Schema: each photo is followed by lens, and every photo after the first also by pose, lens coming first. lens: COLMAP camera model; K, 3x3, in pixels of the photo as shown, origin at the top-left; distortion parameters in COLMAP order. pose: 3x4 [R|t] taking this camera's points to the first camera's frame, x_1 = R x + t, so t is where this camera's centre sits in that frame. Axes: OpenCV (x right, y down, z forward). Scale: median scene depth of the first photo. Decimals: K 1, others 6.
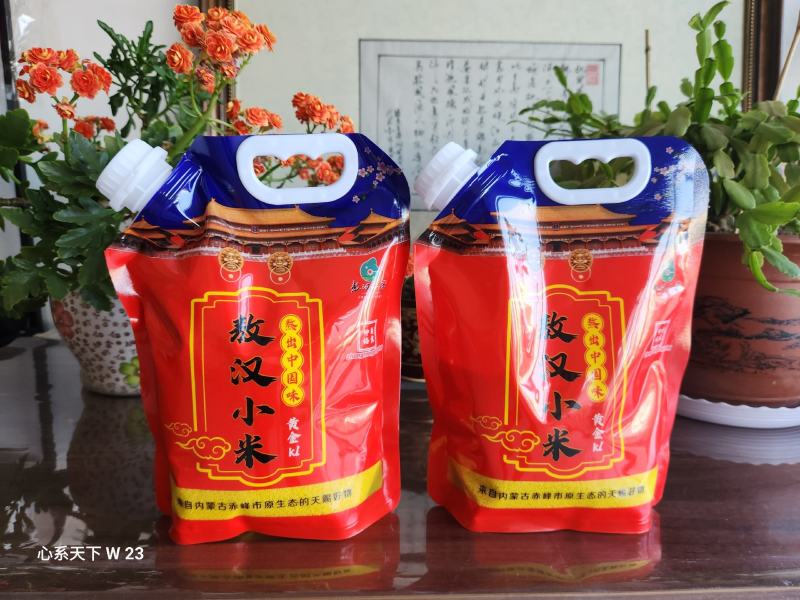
lens RADIAL K [[453.1, 0, 400.0], [0, 453.1, 300.0], [0, 0, 1]] dist [0.181755, 0.000276]
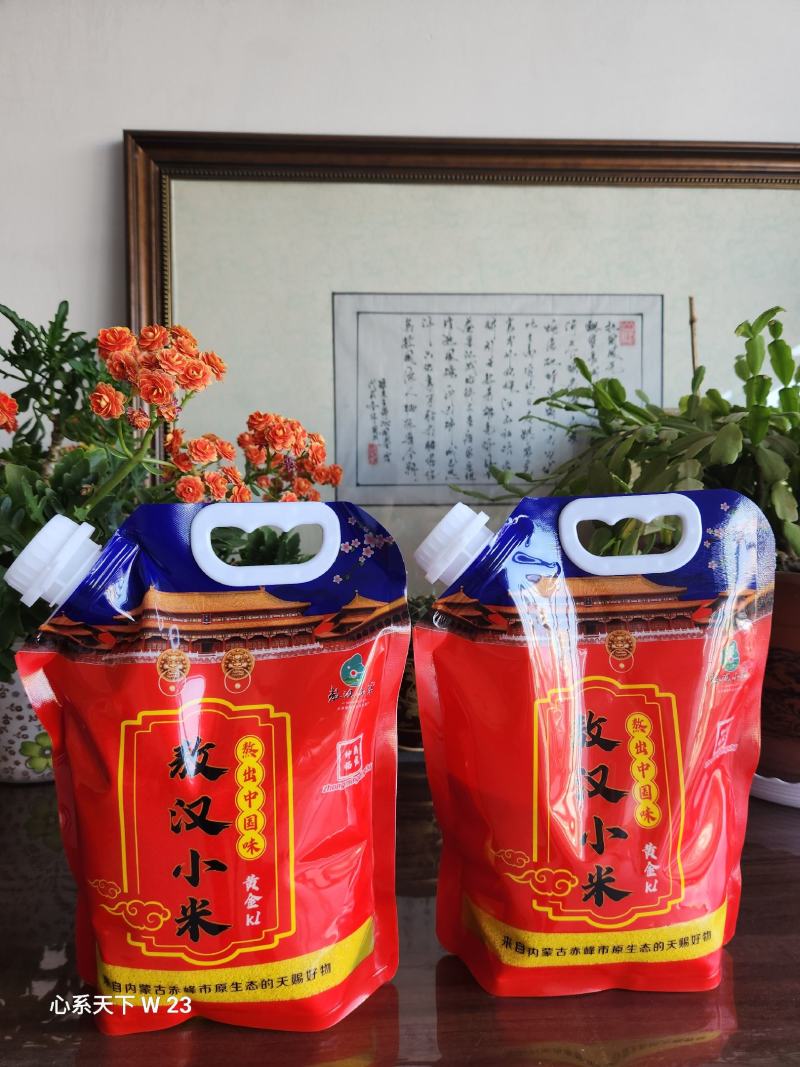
lens RADIAL K [[596.4, 0, 400.0], [0, 596.4, 533.5], [0, 0, 1]] dist [0.180262, 0.000513]
pose [[0.999511, -0.016363, 0.026662, -0.012026], [0.015955, 0.999754, 0.015411, -0.287630], [-0.026907, -0.014978, 0.999526, -0.030232]]
